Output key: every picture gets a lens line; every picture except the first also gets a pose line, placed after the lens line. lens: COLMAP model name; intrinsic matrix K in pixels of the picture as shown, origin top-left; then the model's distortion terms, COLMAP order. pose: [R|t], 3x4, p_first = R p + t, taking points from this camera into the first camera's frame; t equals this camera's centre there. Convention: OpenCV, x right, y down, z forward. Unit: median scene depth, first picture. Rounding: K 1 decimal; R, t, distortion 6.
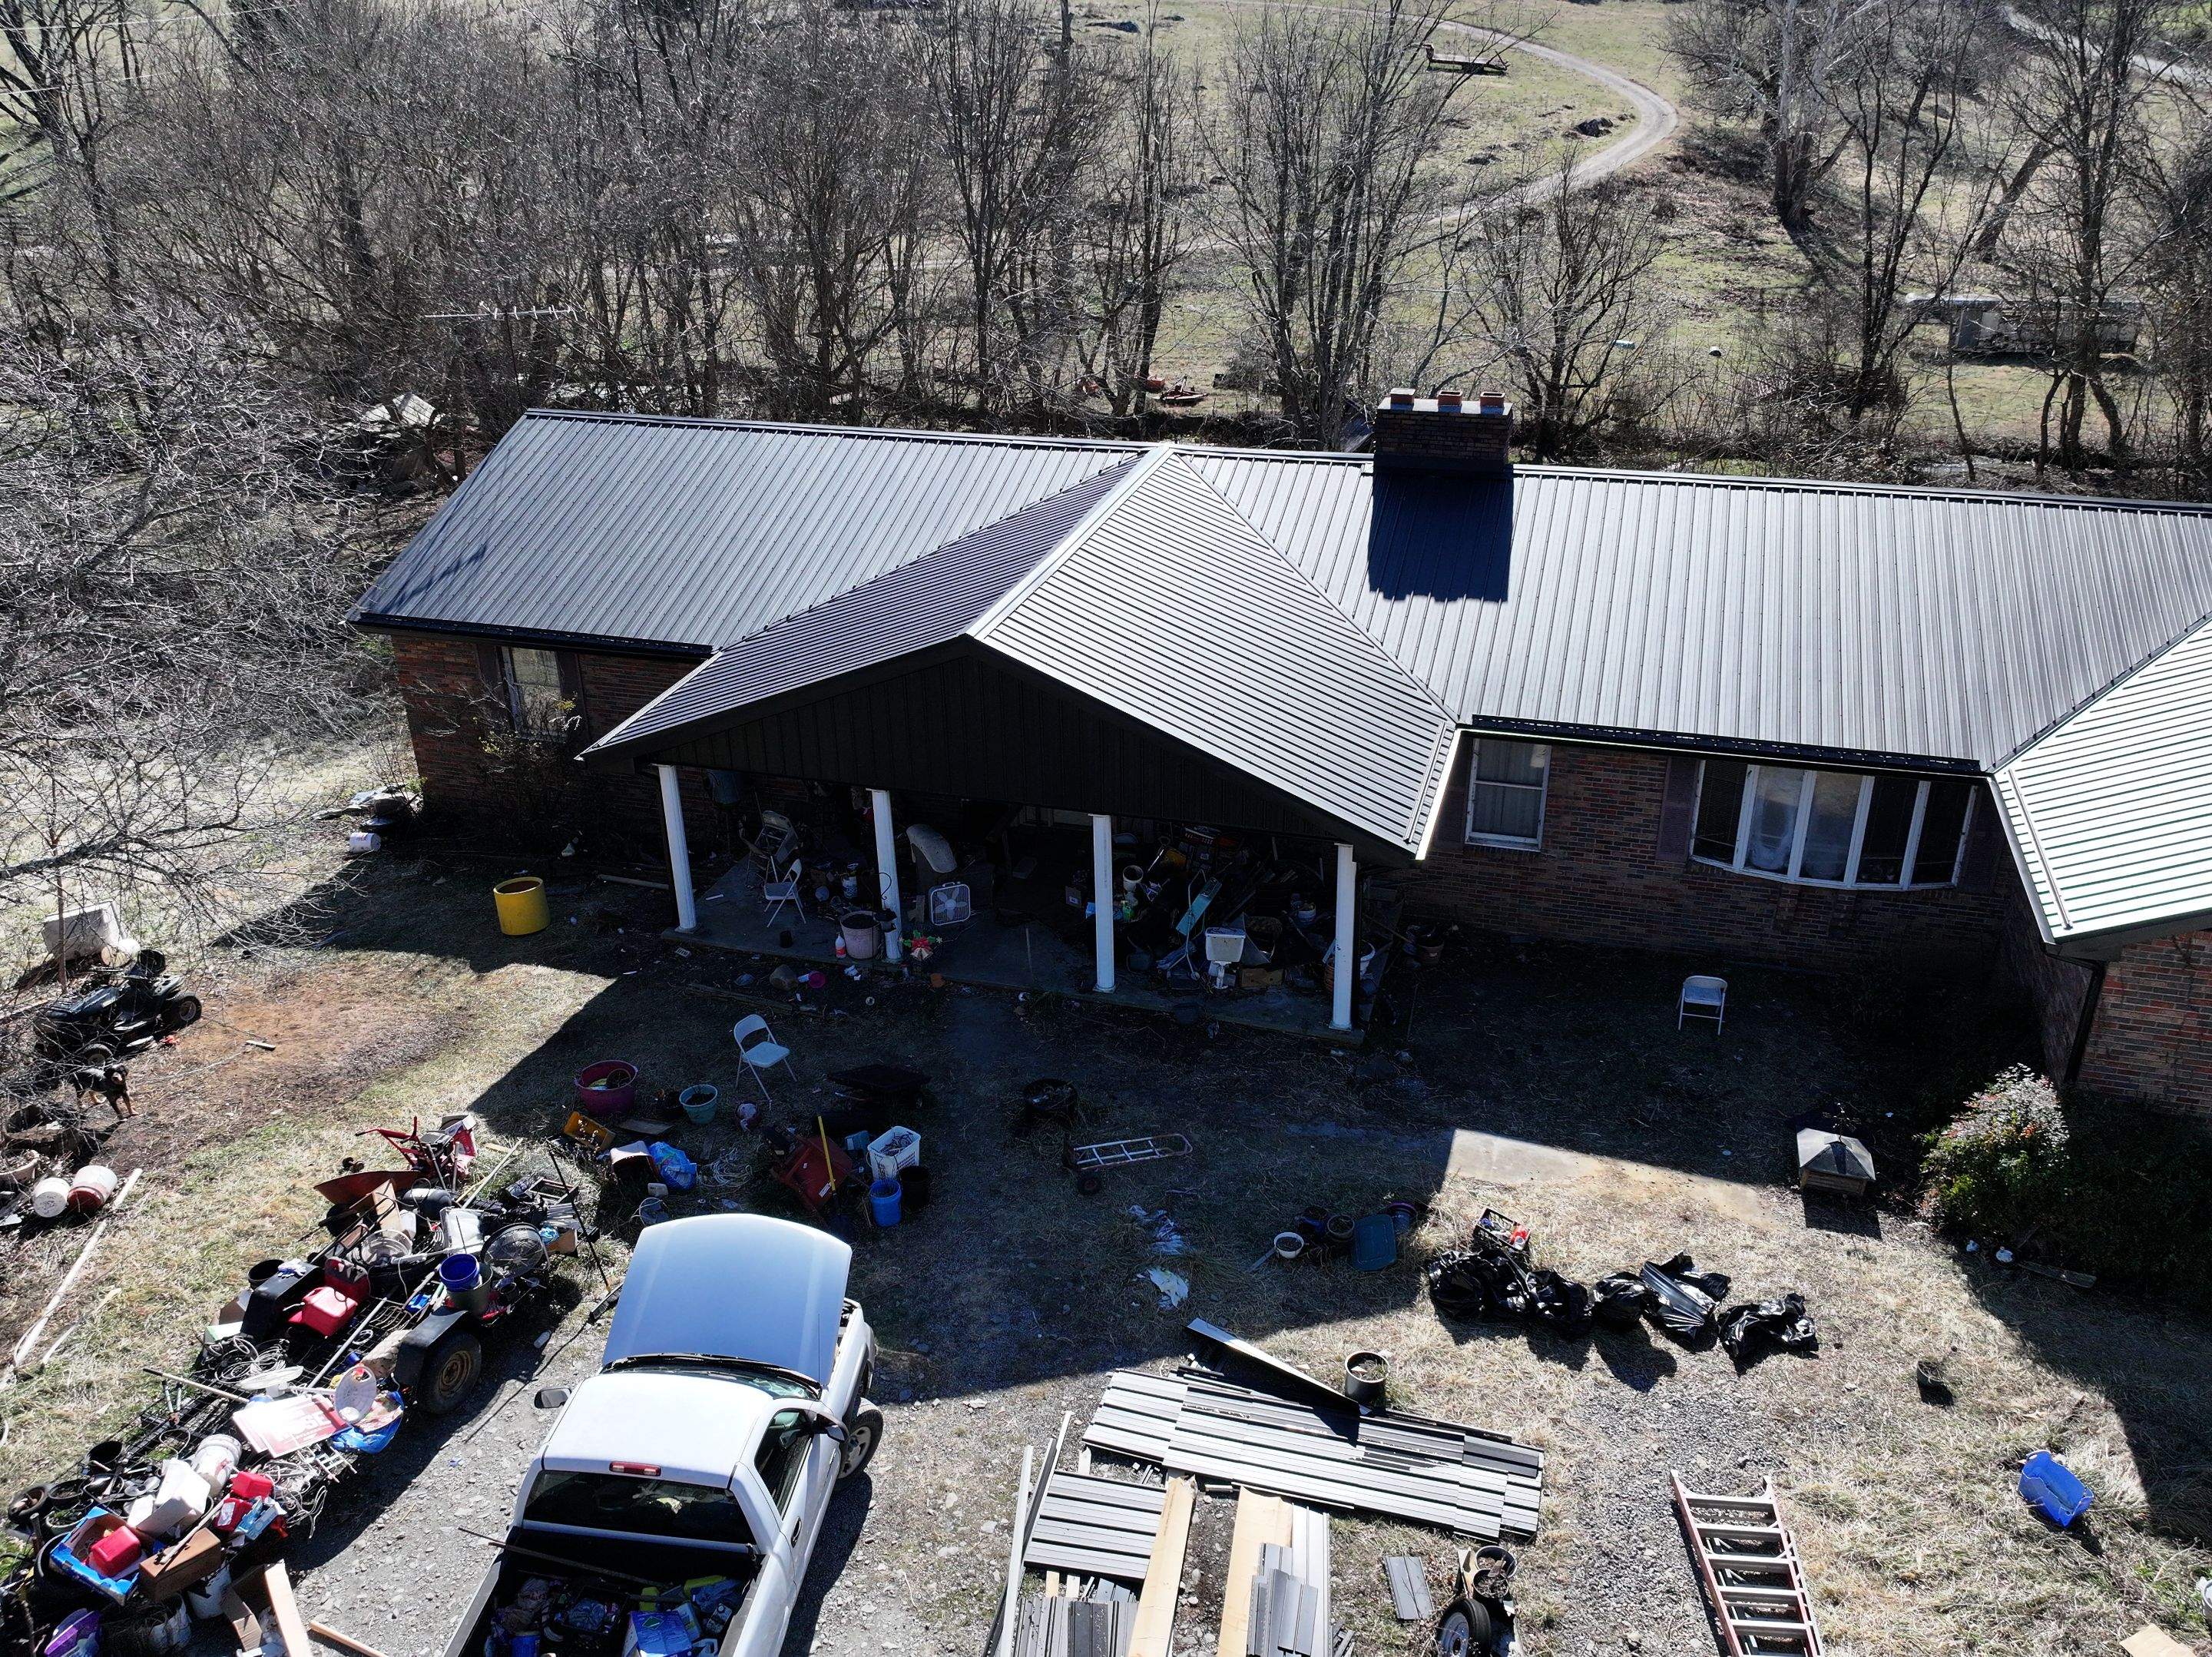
lens RADIAL K [[1749.7, 0, 1106.0], [0, 1749.7, 828.5], [0, 0, 1]] dist [0.011797, -0.012123]
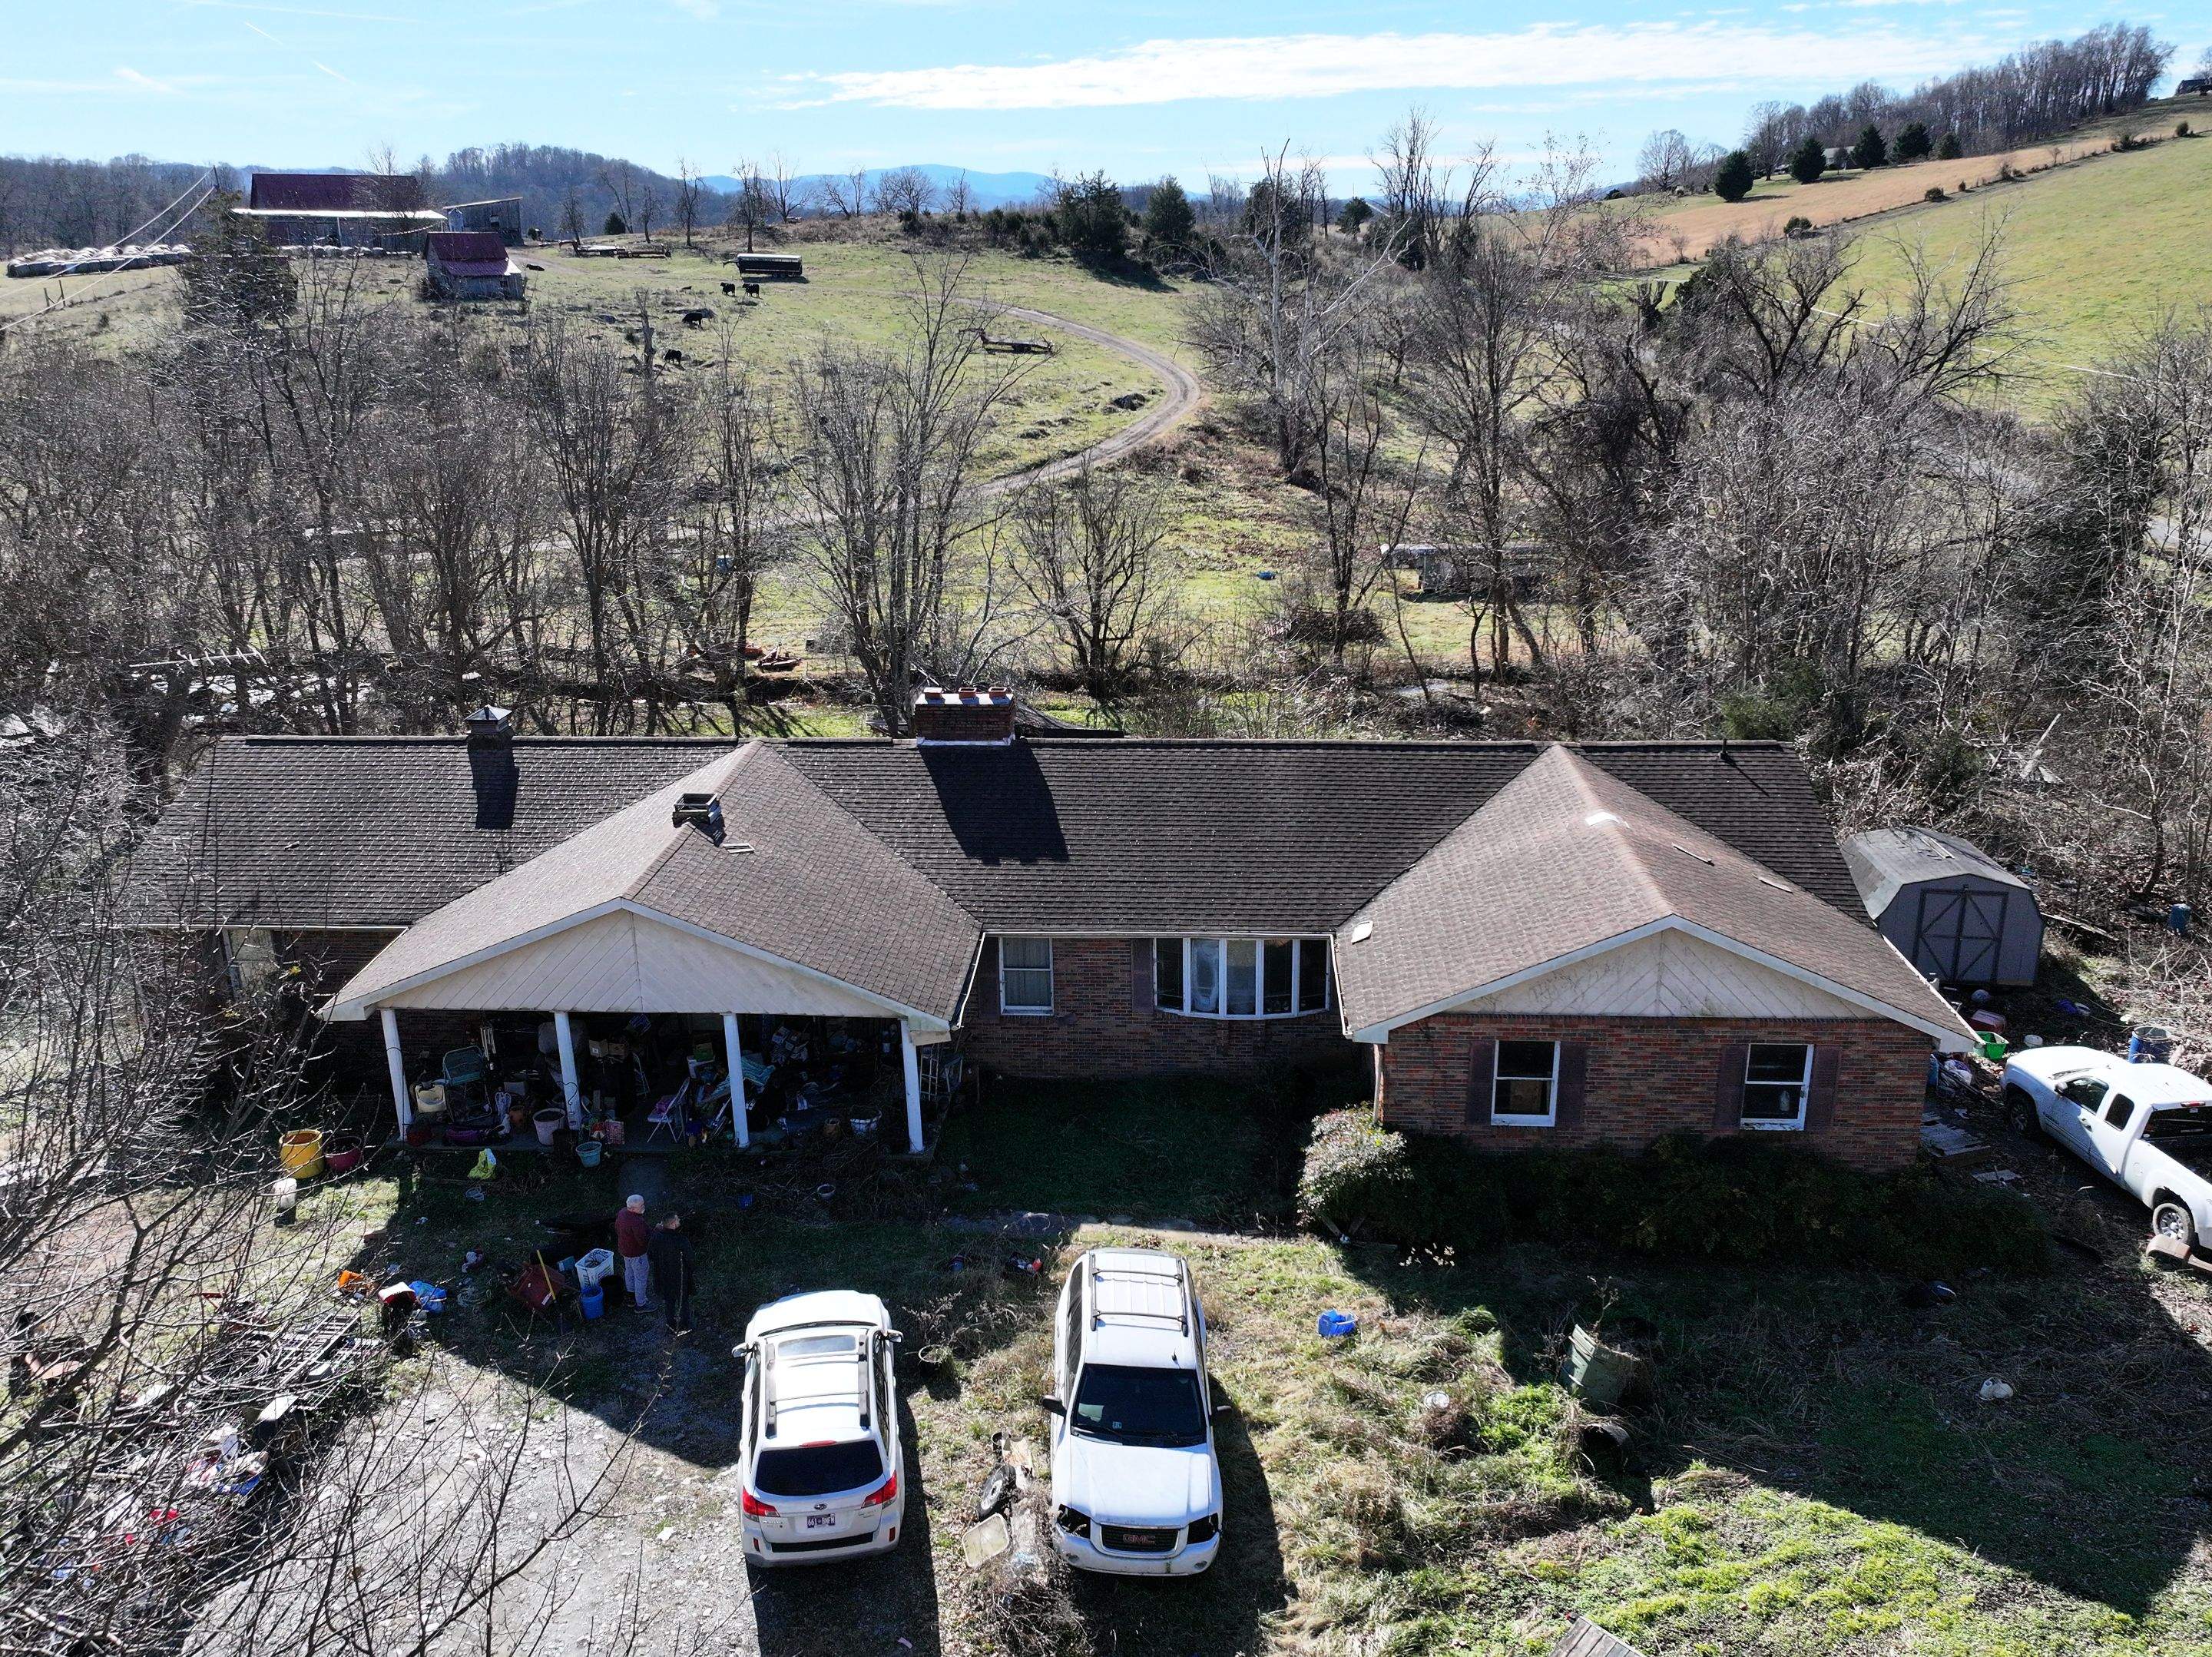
lens RADIAL K [[1749.7, 0, 1106.0], [0, 1749.7, 828.5], [0, 0, 1]] dist [0.011797, -0.012123]
pose [[0.974280, -0.071896, 0.213564, 0.001983], [0.098354, 0.988372, -0.115959, 0.032418], [-0.202744, 0.133981, 0.970023, -0.383048]]
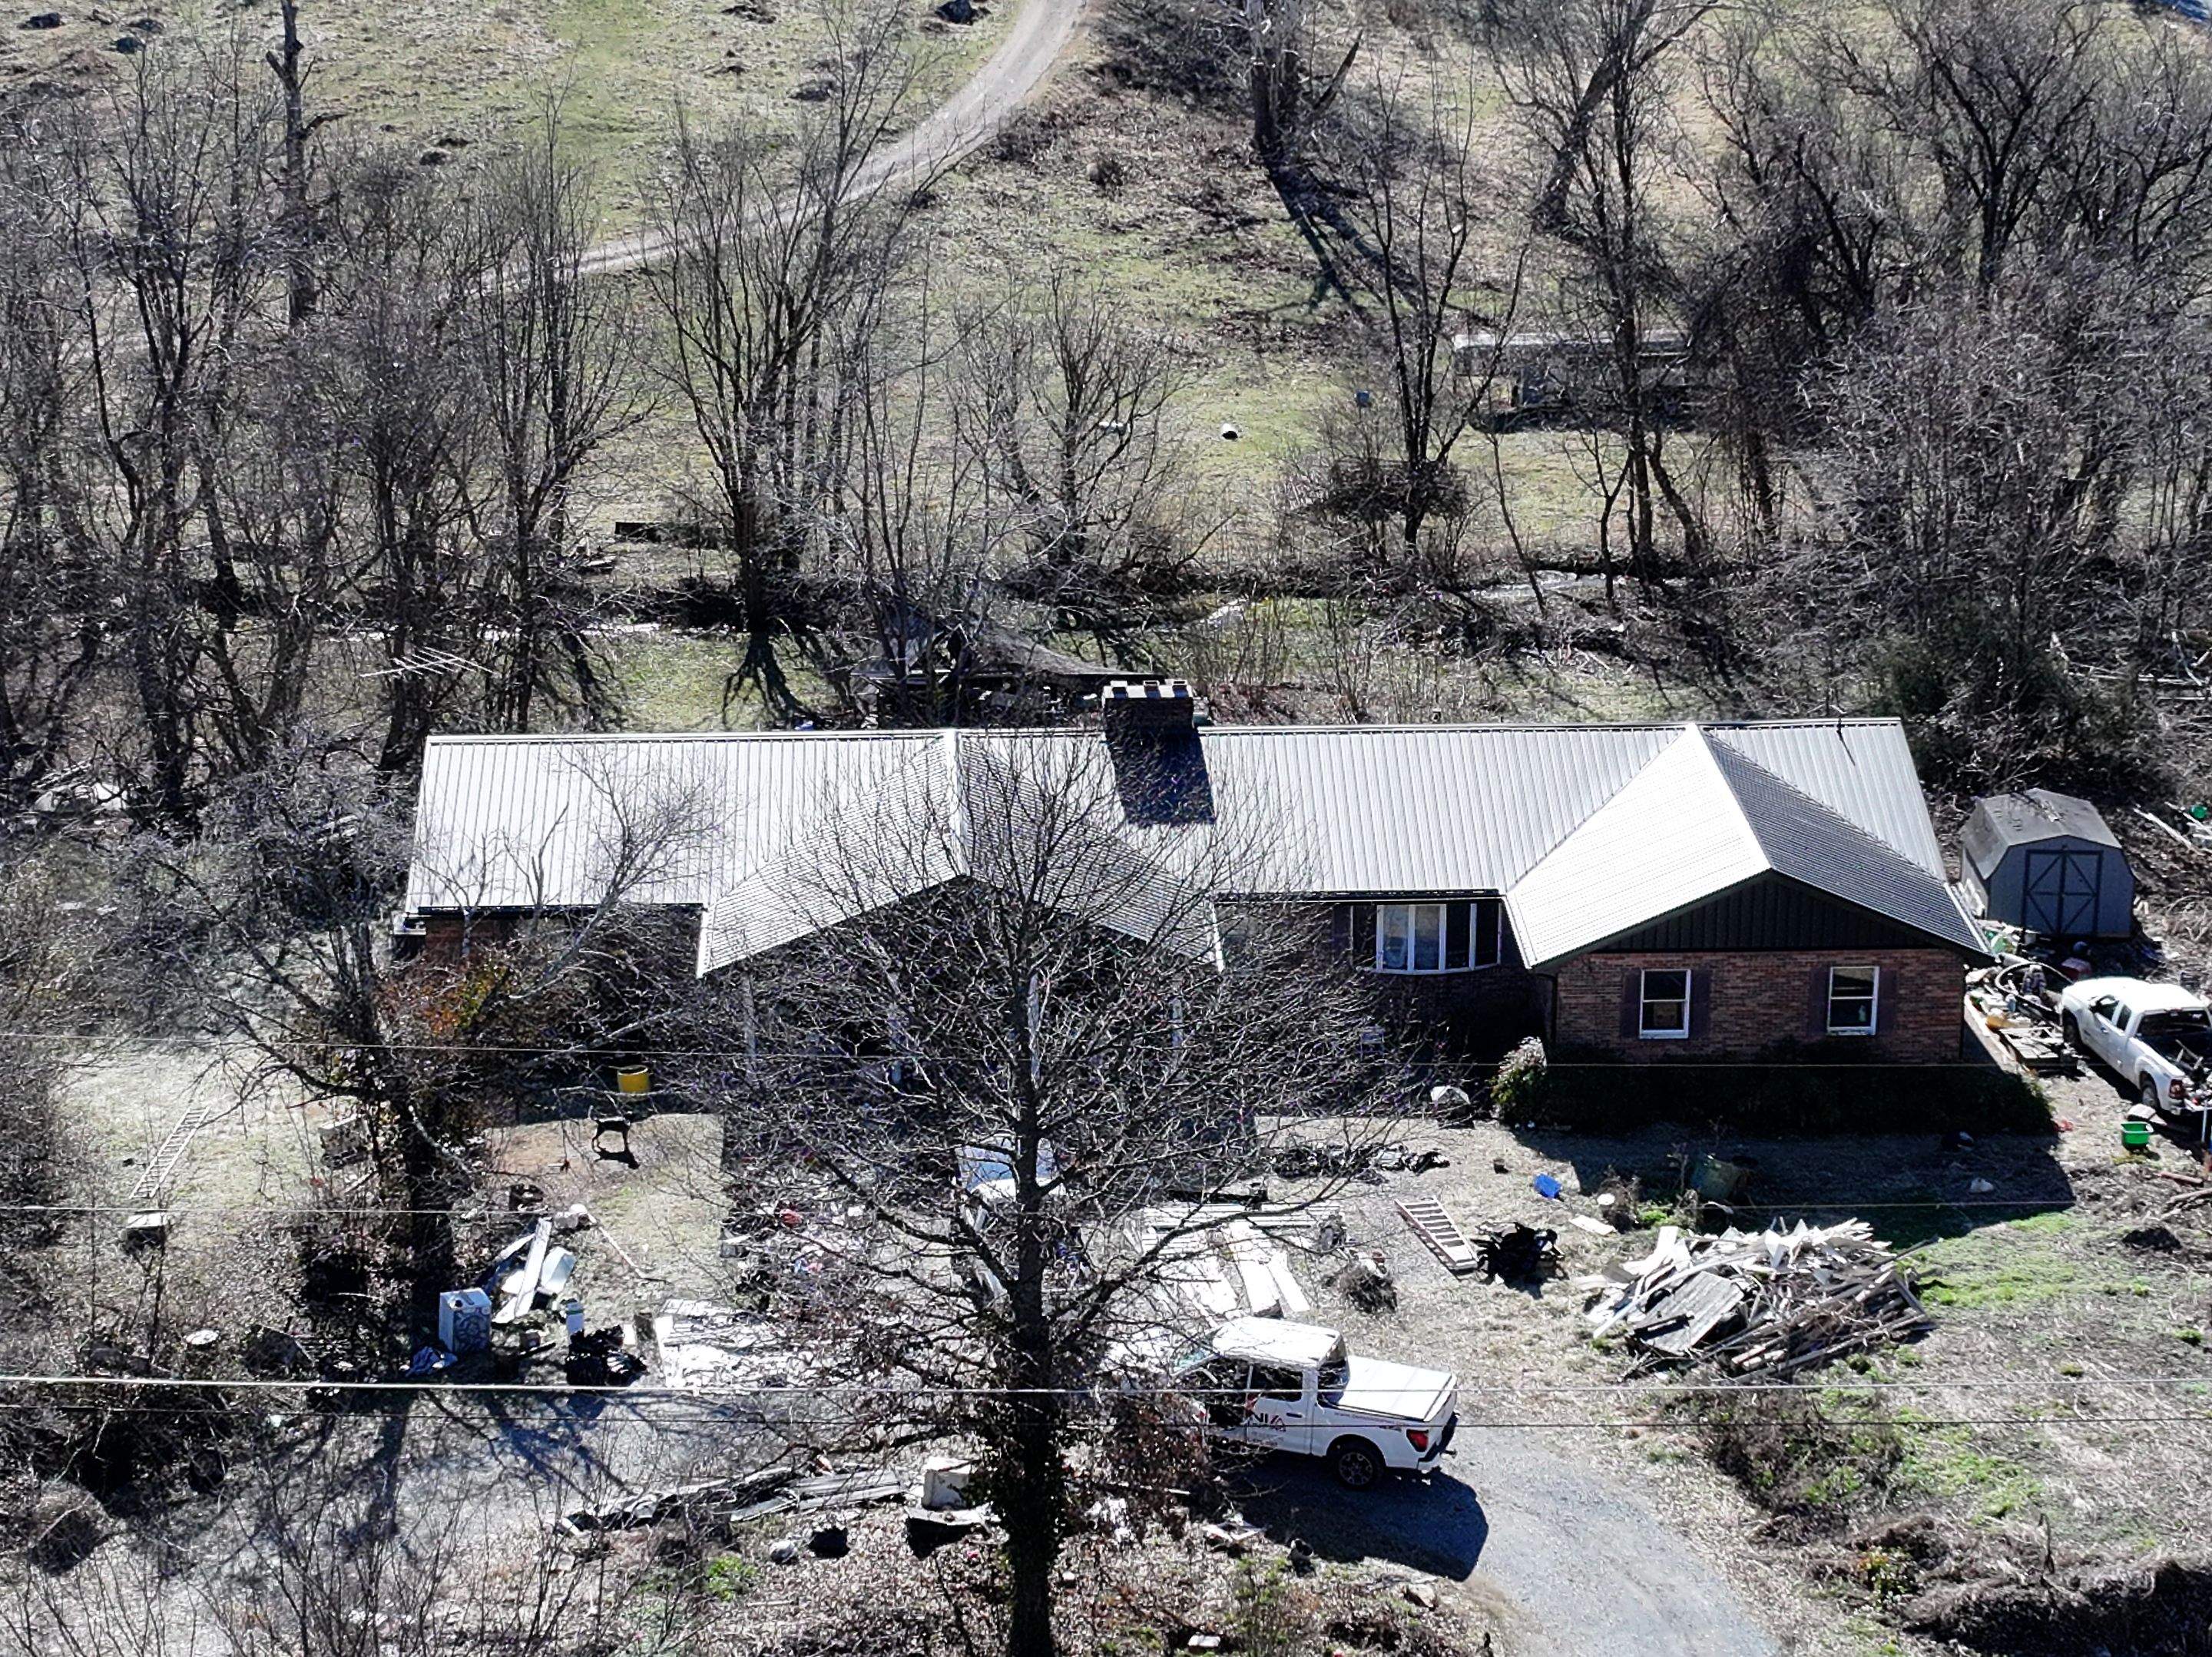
lens RADIAL K [[4551.8, 0, 1106.0], [0, 4551.8, 828.5], [0, 0, 1]] dist [0.007889, -0.020161]
pose [[0.945636, -0.095259, 0.310965, -1.177005], [0.129409, 0.987402, -0.091056, 0.242885], [-0.298373, 0.126347, 0.946050, -2.930733]]
